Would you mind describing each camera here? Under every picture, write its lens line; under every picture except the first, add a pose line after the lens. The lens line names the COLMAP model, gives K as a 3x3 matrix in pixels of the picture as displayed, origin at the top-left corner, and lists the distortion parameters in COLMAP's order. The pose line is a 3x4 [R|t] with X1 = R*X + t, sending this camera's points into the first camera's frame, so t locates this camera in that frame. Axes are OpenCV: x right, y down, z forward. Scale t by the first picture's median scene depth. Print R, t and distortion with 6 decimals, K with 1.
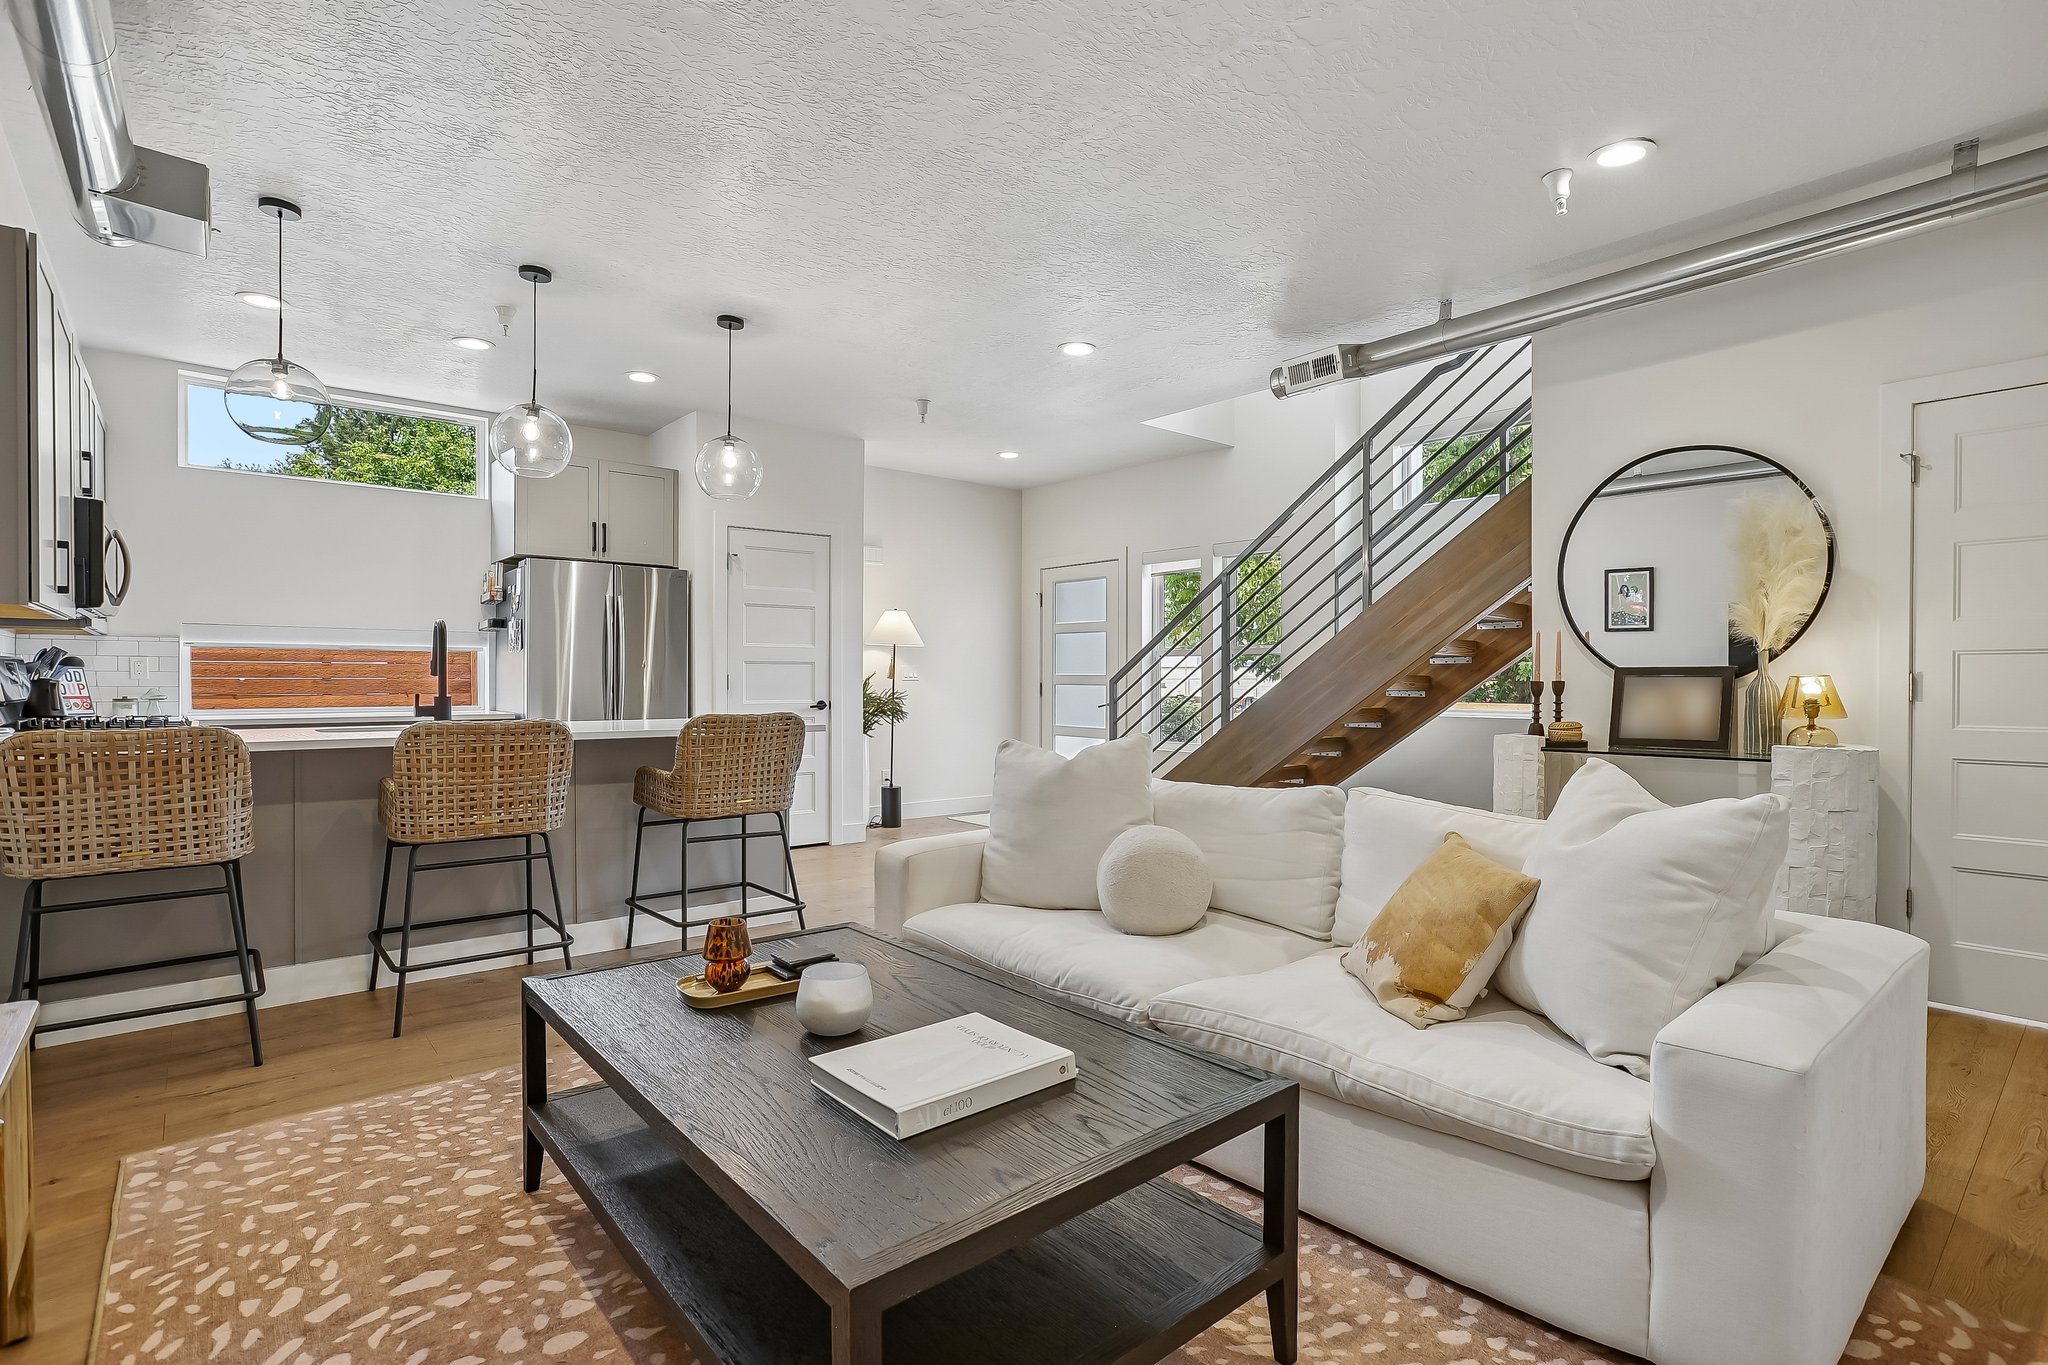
lens RADIAL K [[987.9, 0, 1046.5], [0, 987.9, 690.4], [0, 0, 1]] dist [-0.051450, 0.021050]
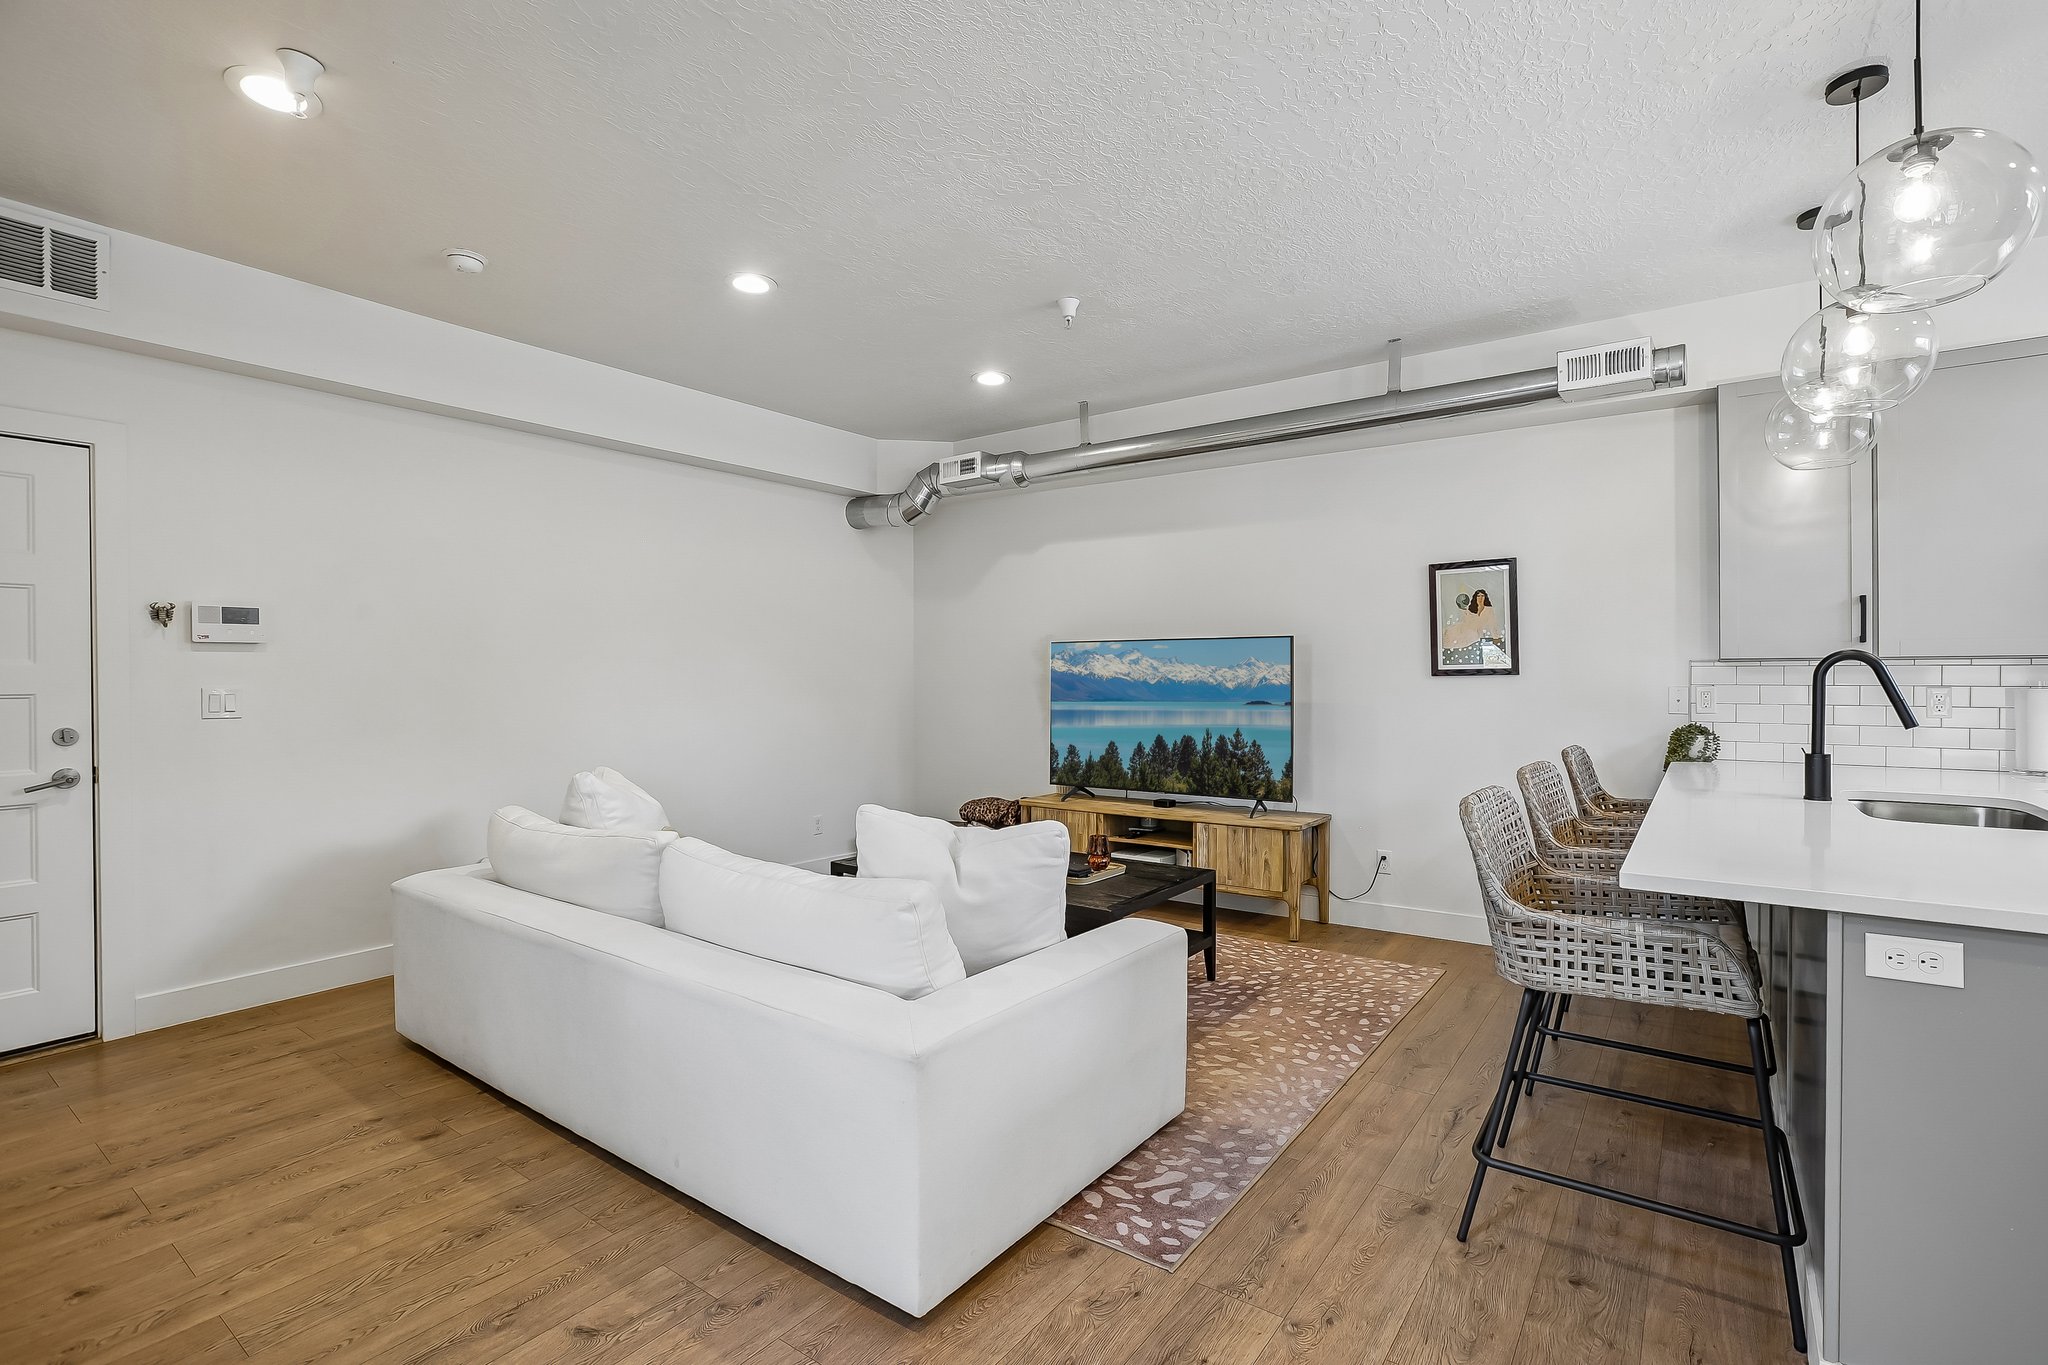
lens RADIAL K [[935.8, 0, 1041.3], [0, 935.8, 681.9], [0, 0, 1]] dist [-0.031033, 0.011001]
pose [[-0.974997, 0.001523, -0.222212, 0.108739], [-0.002450, 0.999842, 0.017602, -0.055636], [0.222204, 0.017707, -0.974839, 1.435229]]
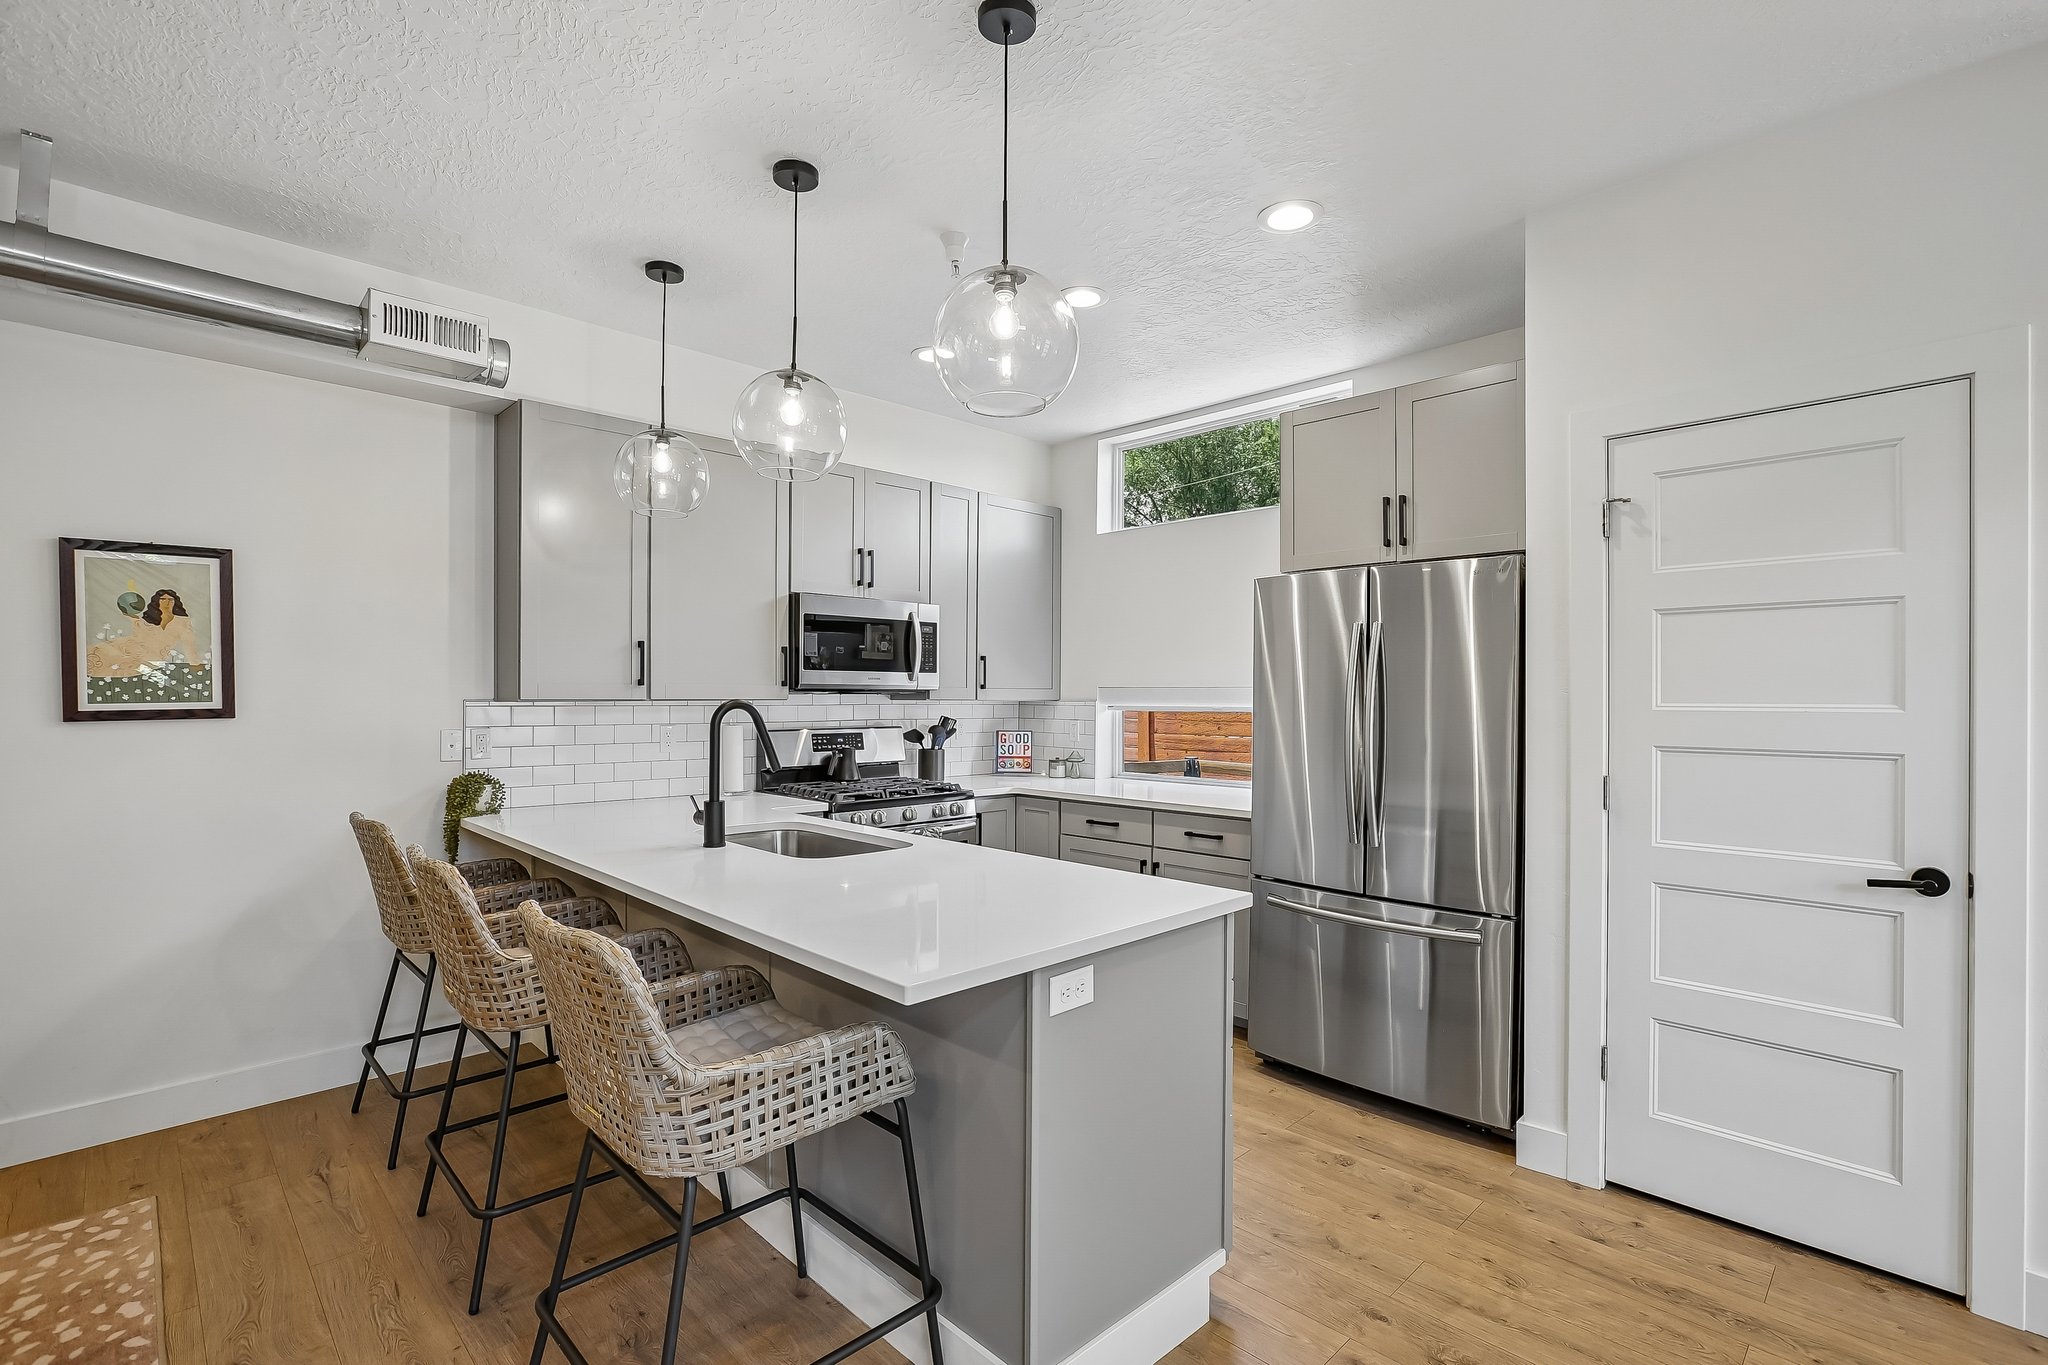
lens RADIAL K [[946.0, 0, 1038.3], [0, 946.0, 696.4], [0, 0, 1]] dist [-0.040531, 0.015292]
pose [[0.062591, -0.001635, -0.998038, 0.118127], [-0.015453, 0.999877, -0.002607, -0.072056], [0.997920, 0.015586, 0.062558, 1.110528]]
